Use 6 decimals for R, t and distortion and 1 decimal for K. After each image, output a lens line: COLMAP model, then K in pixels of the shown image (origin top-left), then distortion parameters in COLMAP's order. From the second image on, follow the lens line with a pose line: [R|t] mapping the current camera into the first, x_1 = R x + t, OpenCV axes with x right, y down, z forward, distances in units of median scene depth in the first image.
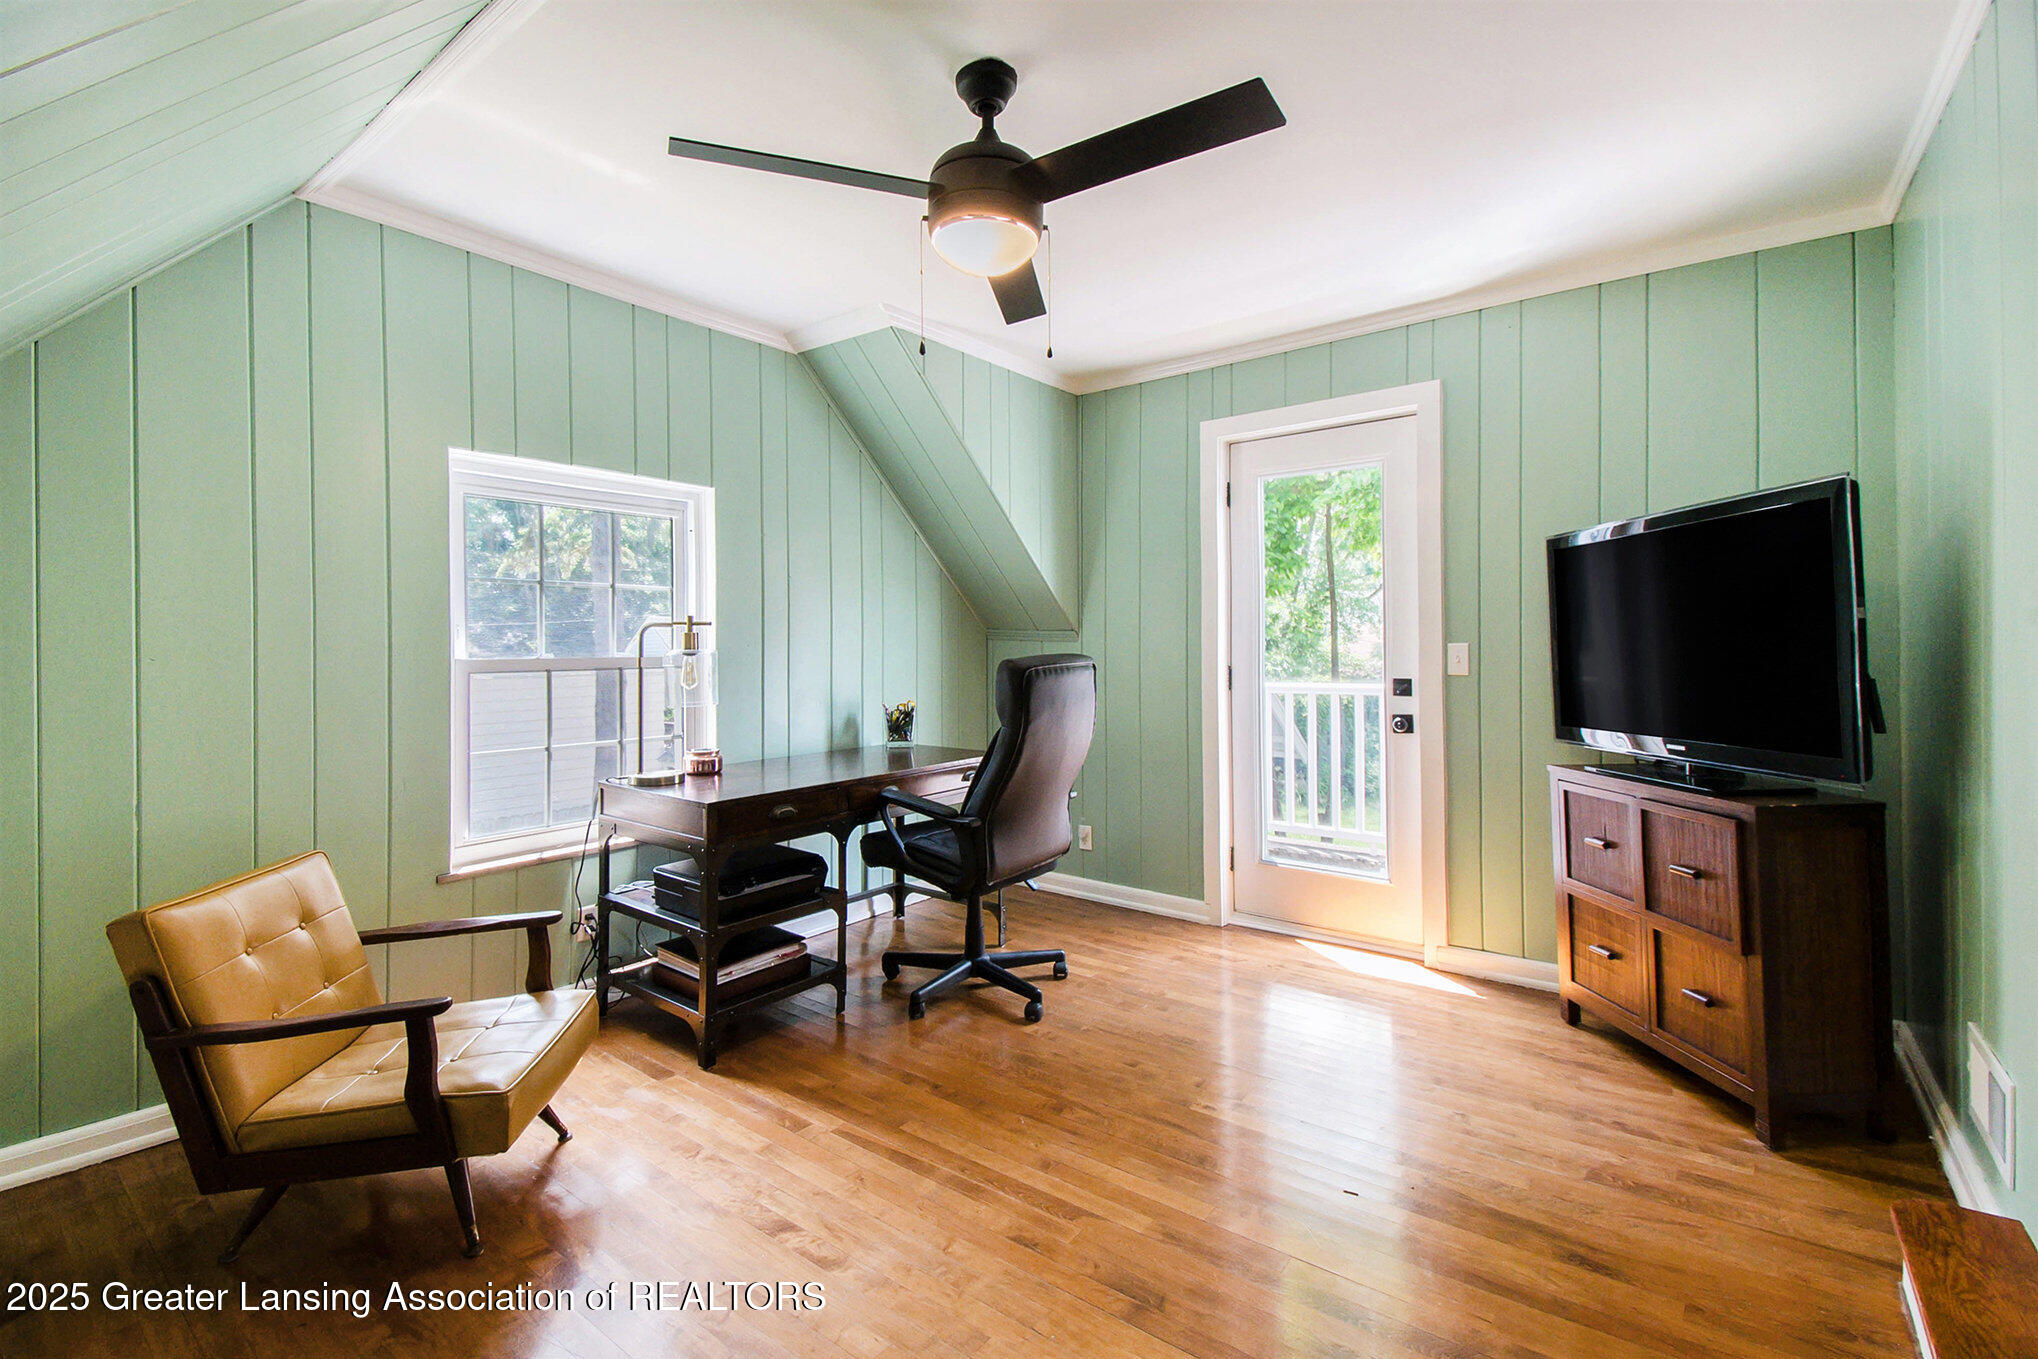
lens RADIAL K [[921.1, 0, 1012.3], [0, 921.1, 709.2], [0, 0, 1]] dist [0.000446, -0.000034]
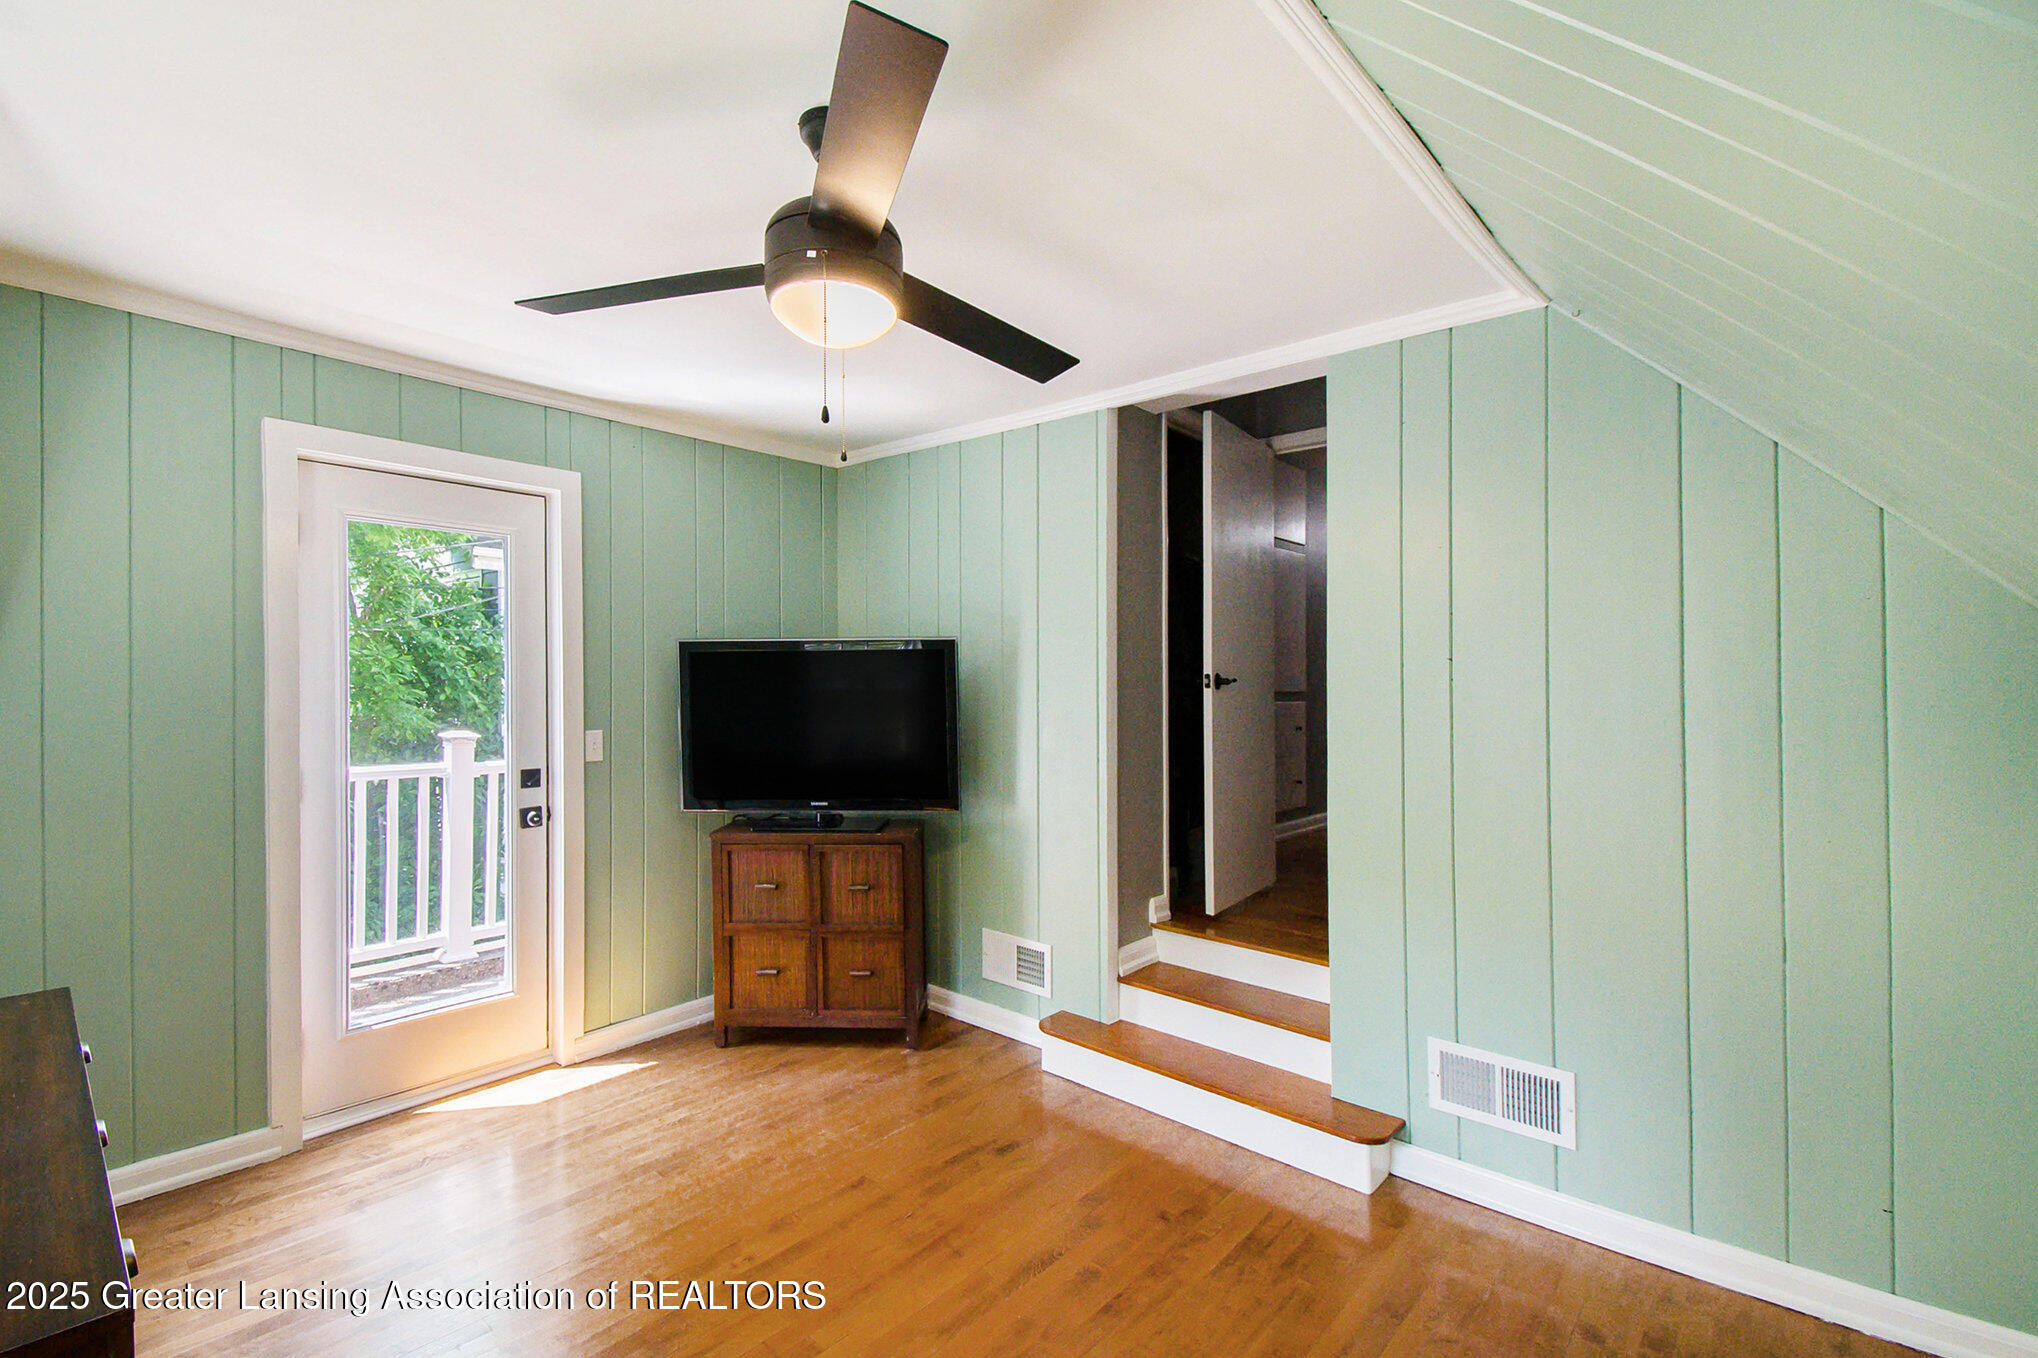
lens RADIAL K [[878.7, 0, 1019.0], [0, 878.7, 679.0], [0, 0, 1]] dist [0.000419, 0.000048]
pose [[0.063918, 0.019905, 0.997757, -0.459455], [0.063062, 0.997722, -0.023944, -0.074465], [-0.995961, 0.064451, 0.062518, 0.459897]]
